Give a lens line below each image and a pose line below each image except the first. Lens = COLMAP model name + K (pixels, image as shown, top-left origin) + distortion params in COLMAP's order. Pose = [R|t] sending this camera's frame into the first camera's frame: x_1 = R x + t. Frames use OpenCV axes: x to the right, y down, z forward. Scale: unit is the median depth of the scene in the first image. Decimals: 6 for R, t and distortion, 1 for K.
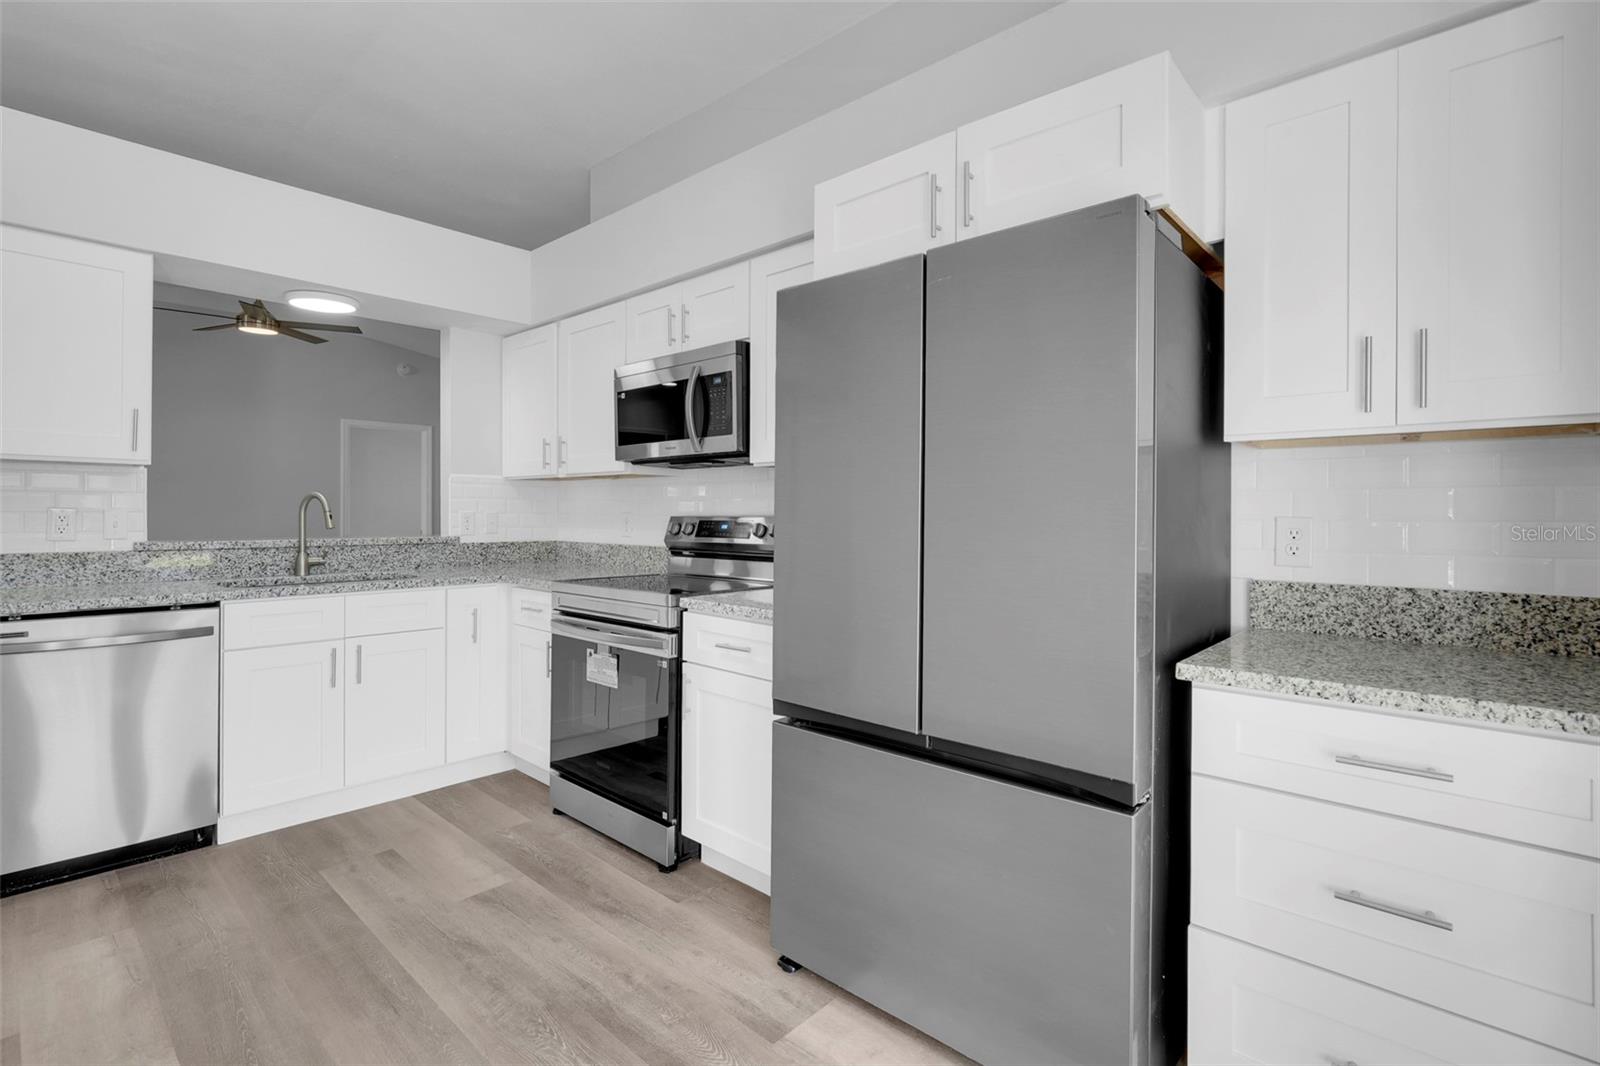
lens RADIAL K [[744.4, 0, 780.5], [0, 744.4, 512.8], [0, 0, 1]] dist [-0.006881, 0.001245]
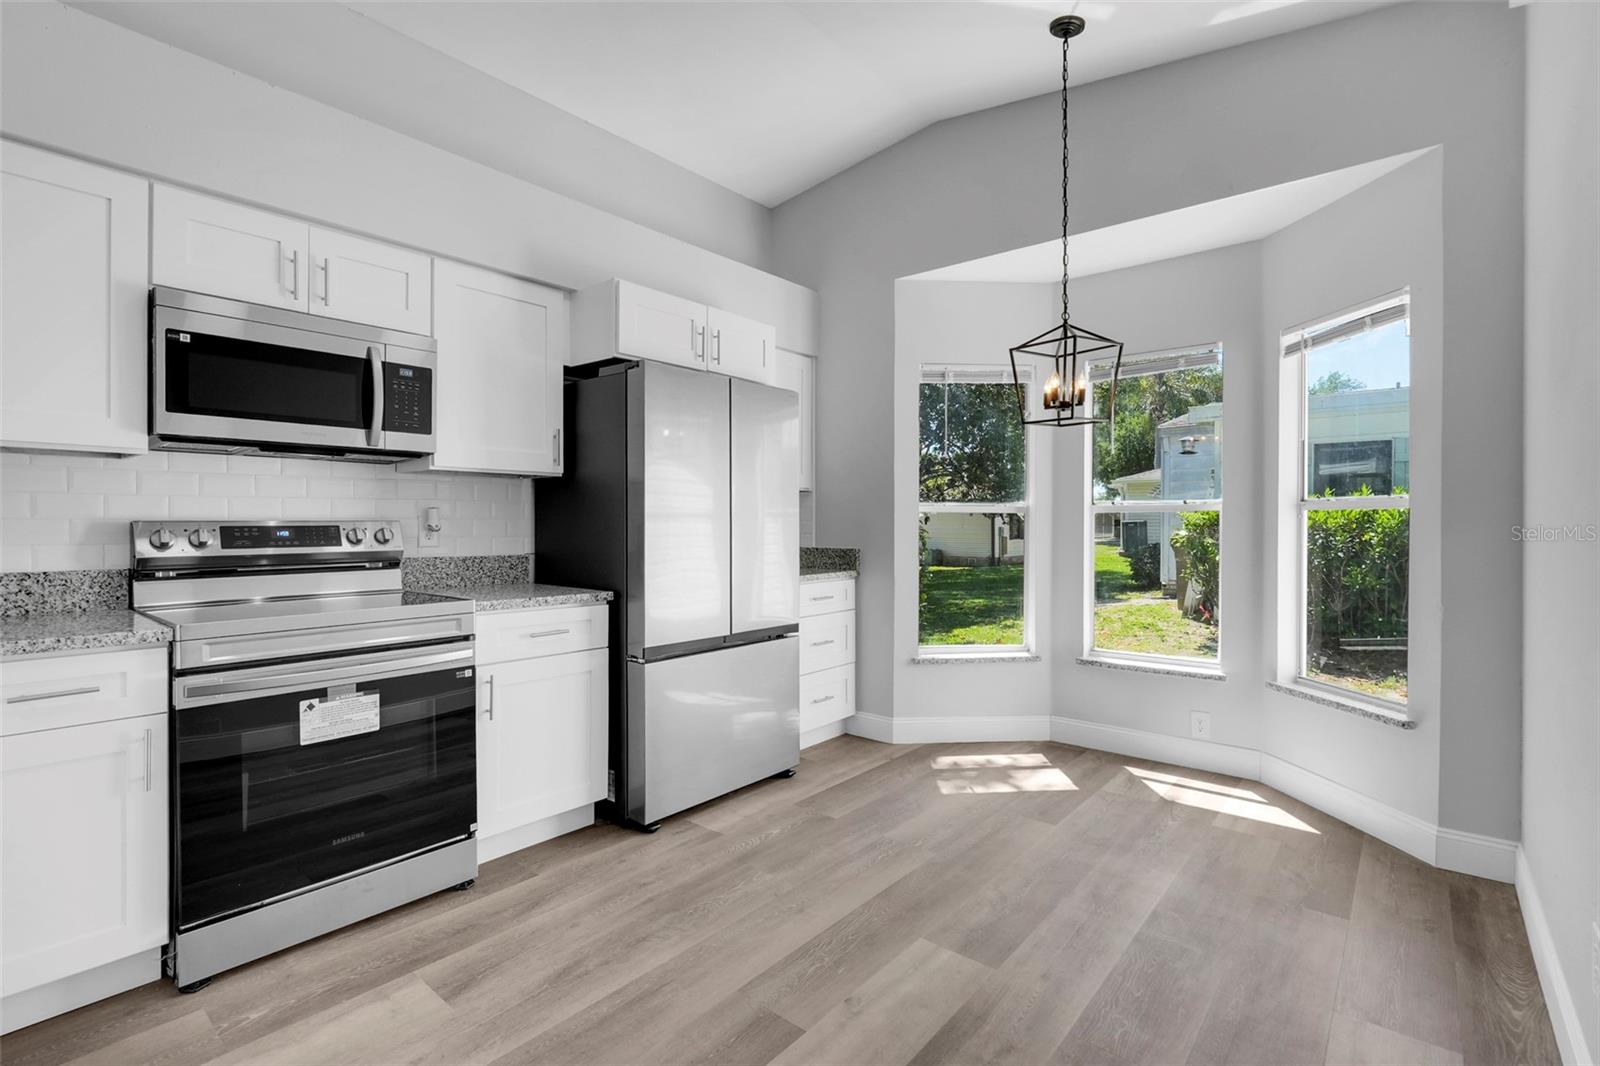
lens RADIAL K [[744.4, 0, 801.2], [0, 744.4, 526.1], [0, 0, 1]] dist [-0.006881, 0.001245]
pose [[-0.055981, -0.009306, 0.998388, -1.187424], [-0.000132, 0.999957, 0.009313, 0.004874], [-0.998432, 0.000389, -0.055979, 0.649051]]
